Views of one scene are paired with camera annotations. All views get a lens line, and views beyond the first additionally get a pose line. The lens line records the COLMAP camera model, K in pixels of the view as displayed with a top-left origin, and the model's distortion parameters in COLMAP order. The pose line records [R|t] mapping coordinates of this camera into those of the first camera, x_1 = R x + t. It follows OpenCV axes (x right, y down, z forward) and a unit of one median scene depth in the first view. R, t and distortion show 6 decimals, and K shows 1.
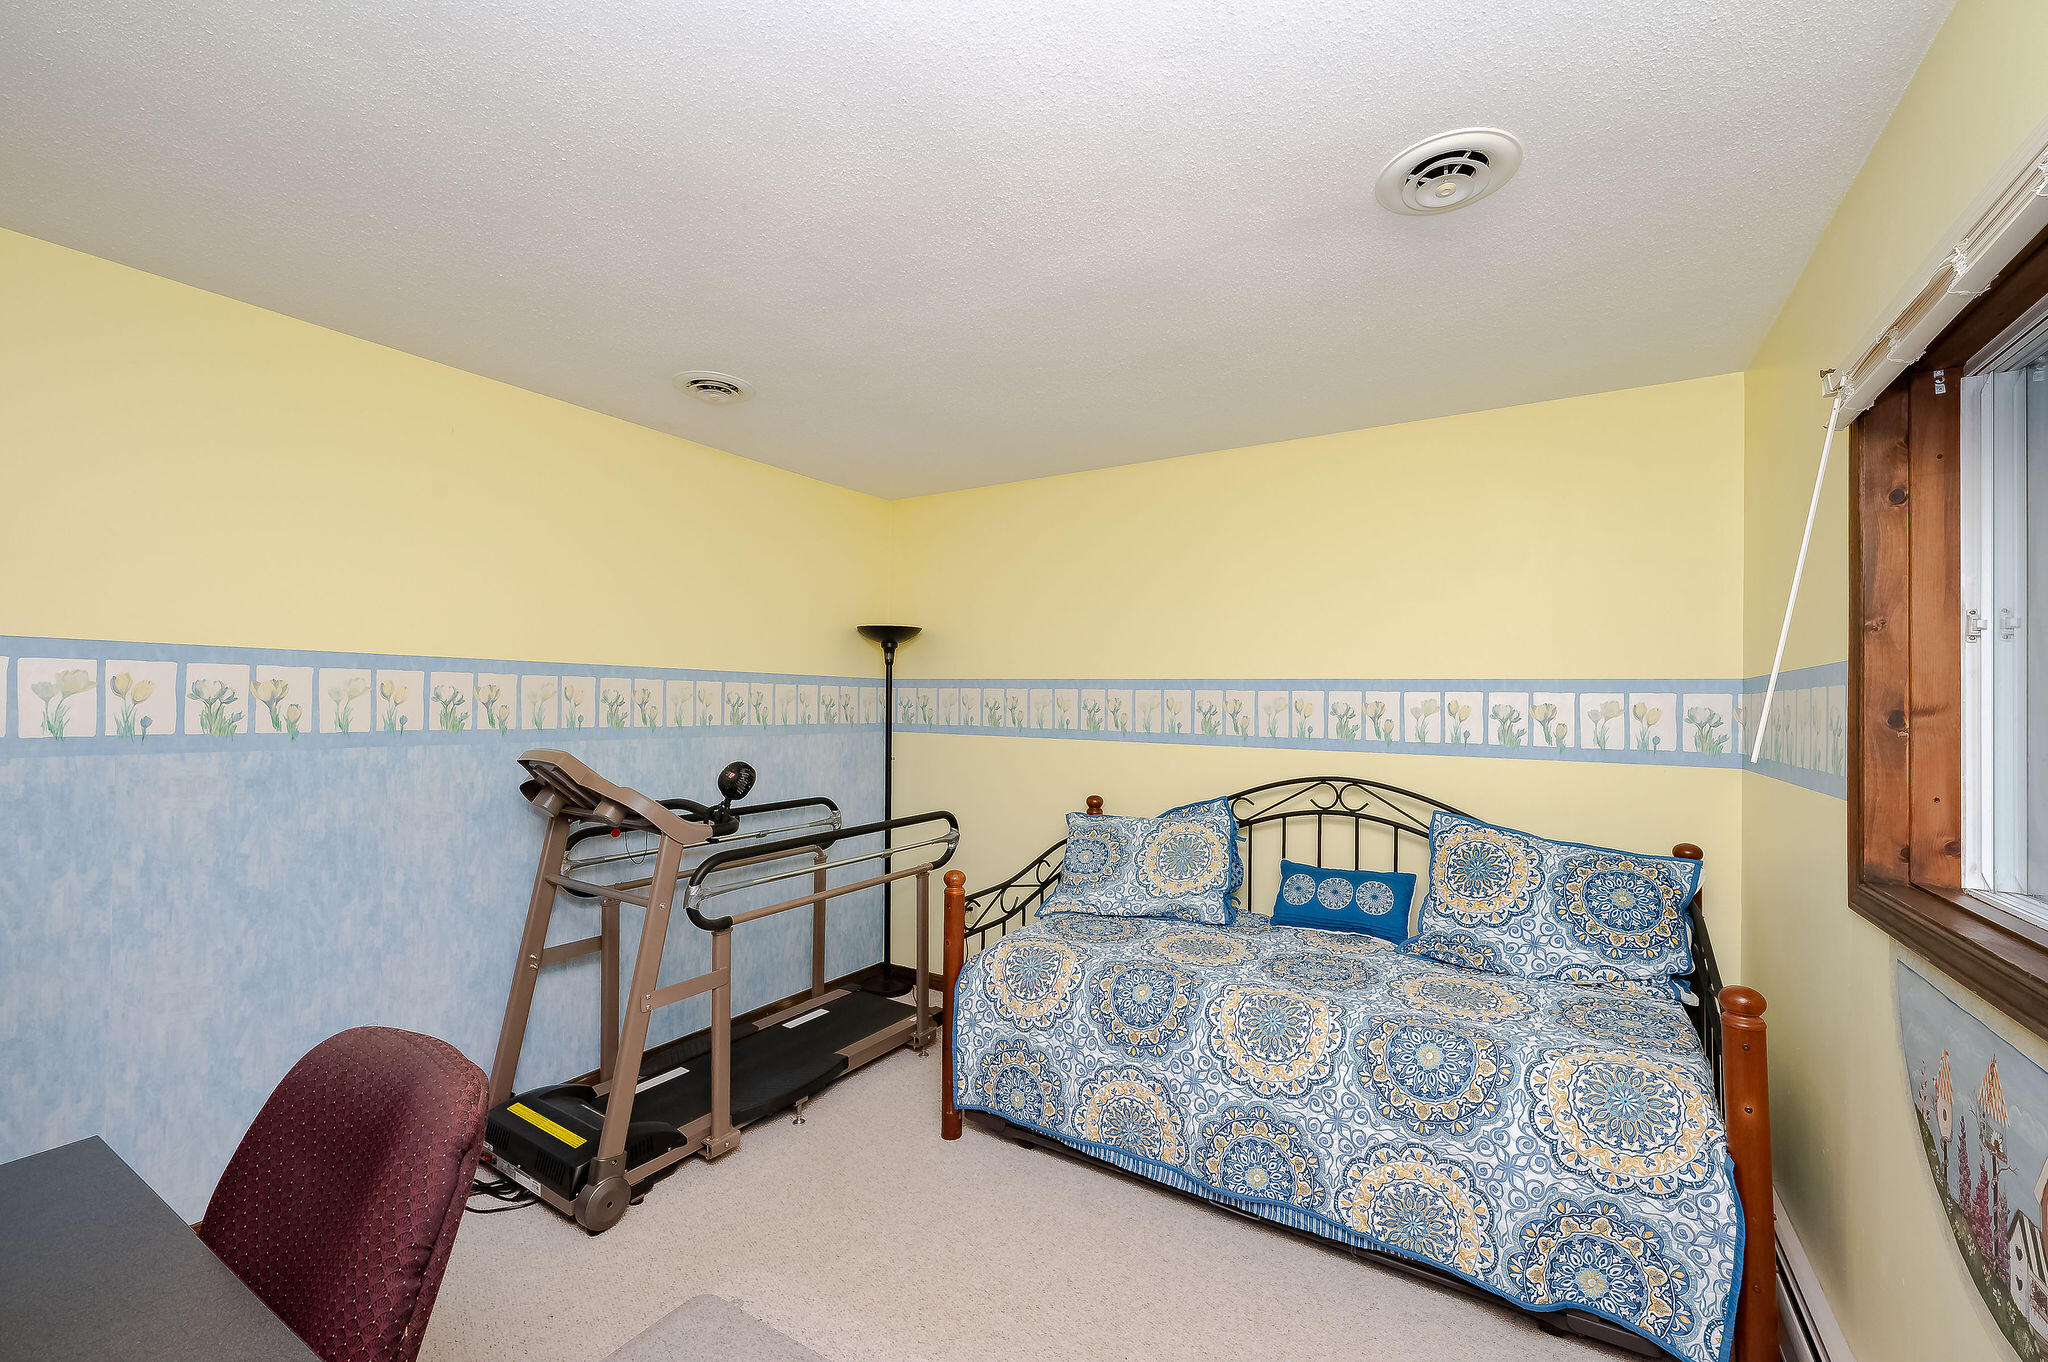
lens RADIAL K [[782.6, 0, 1025.9], [0, 782.6, 720.8], [0, 0, 1]] dist [0.001324, 0.000192]
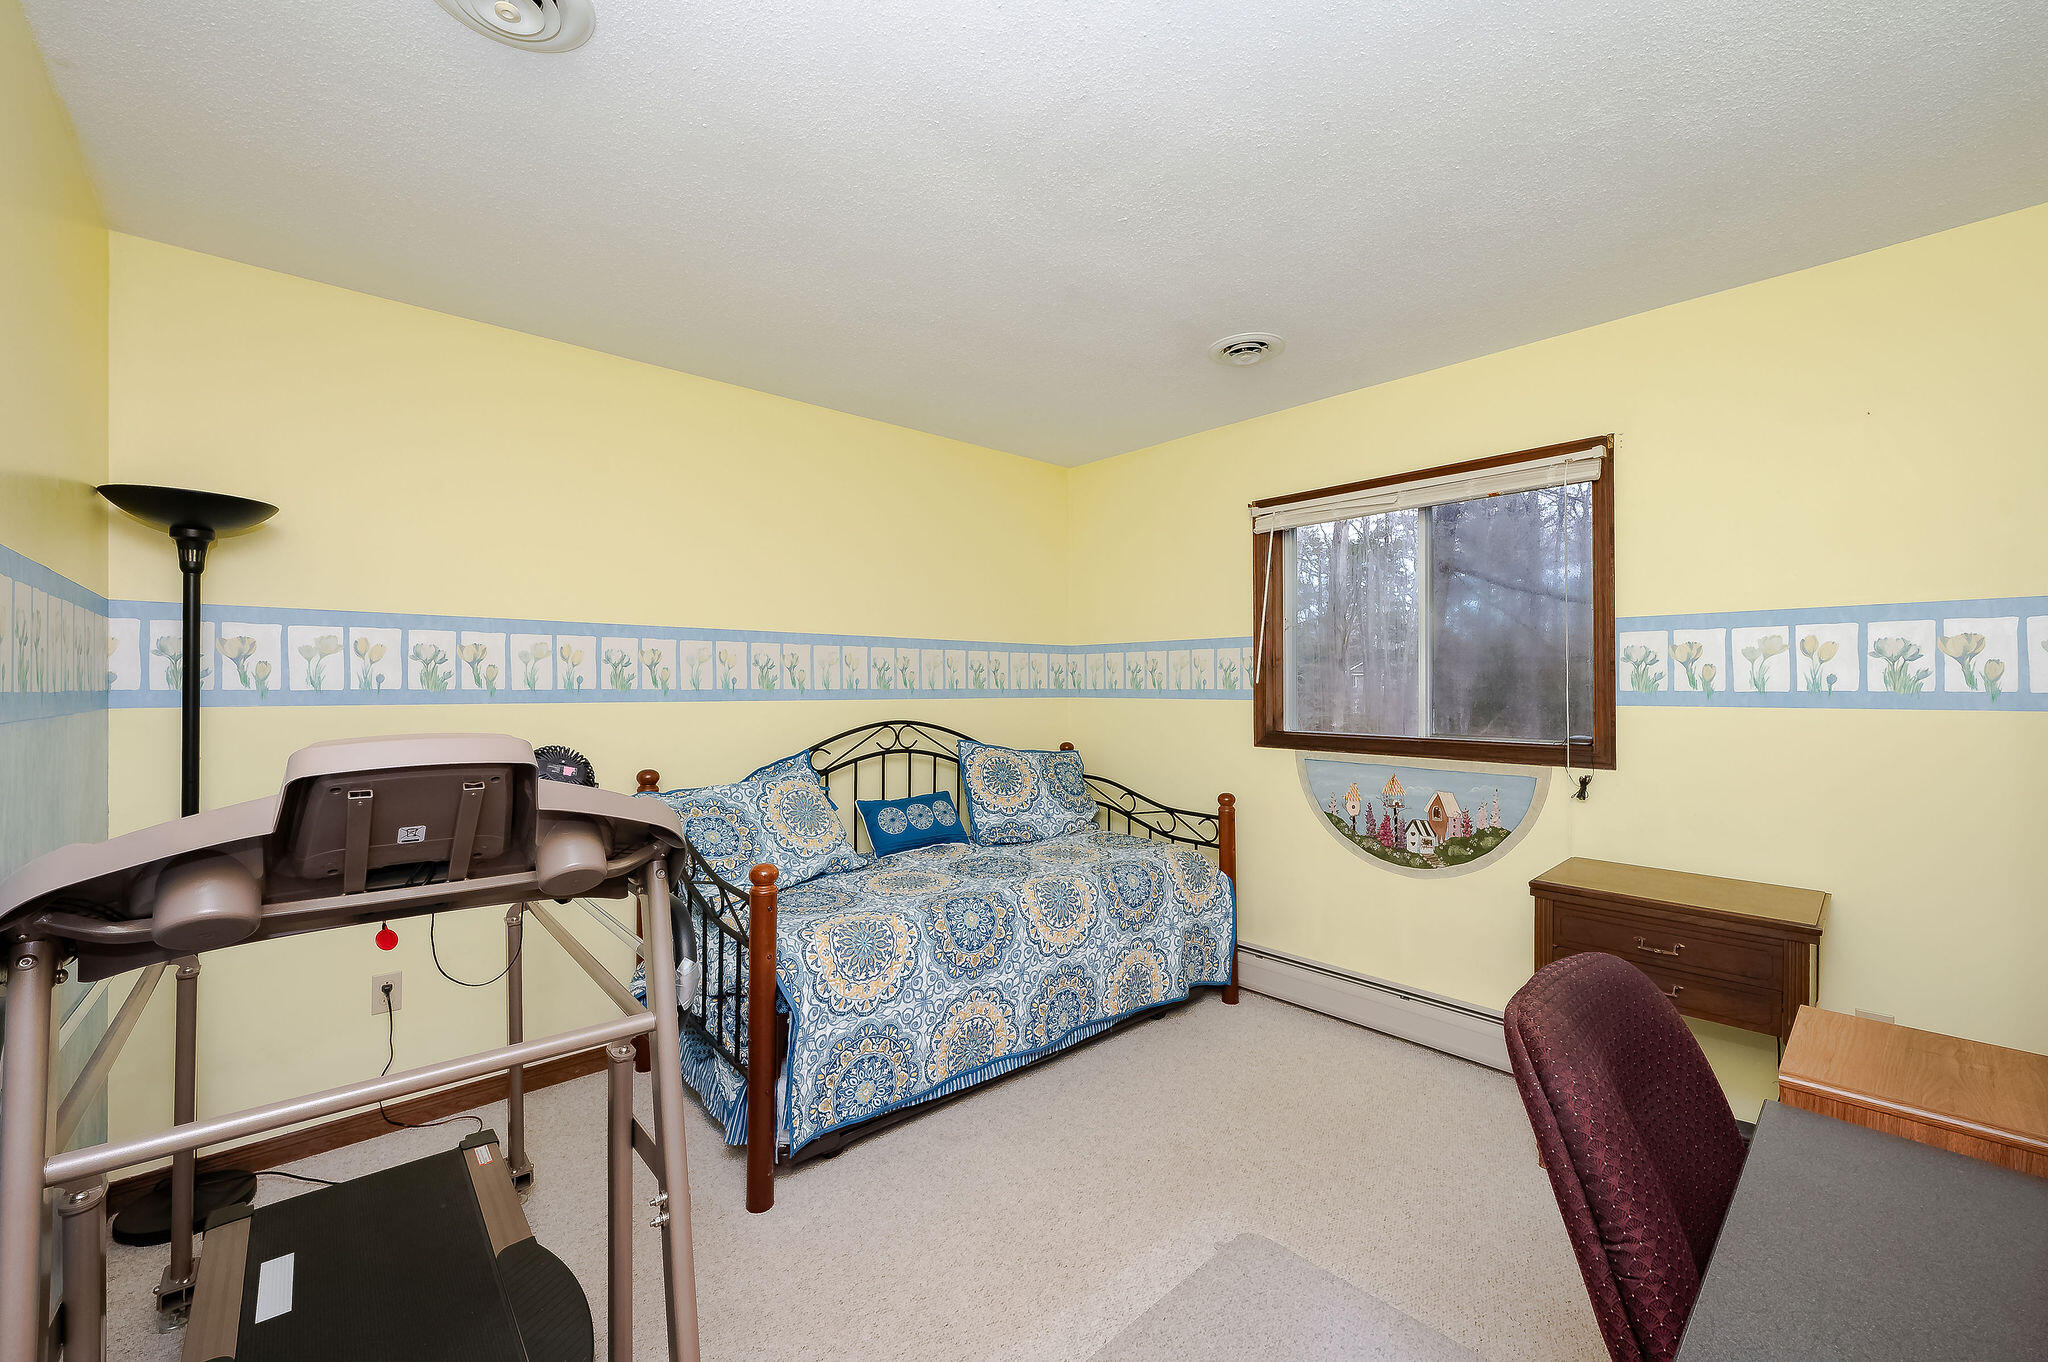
lens RADIAL K [[818.3, 0, 1026.6], [0, 818.3, 690.2], [0, 0, 1]] dist [0.066058, 0.000040]
pose [[0.308174, -0.039422, 0.950513, -0.713967], [0.005058, 0.999195, 0.039801, -0.022571], [-0.951317, -0.007458, 0.308125, 0.431525]]
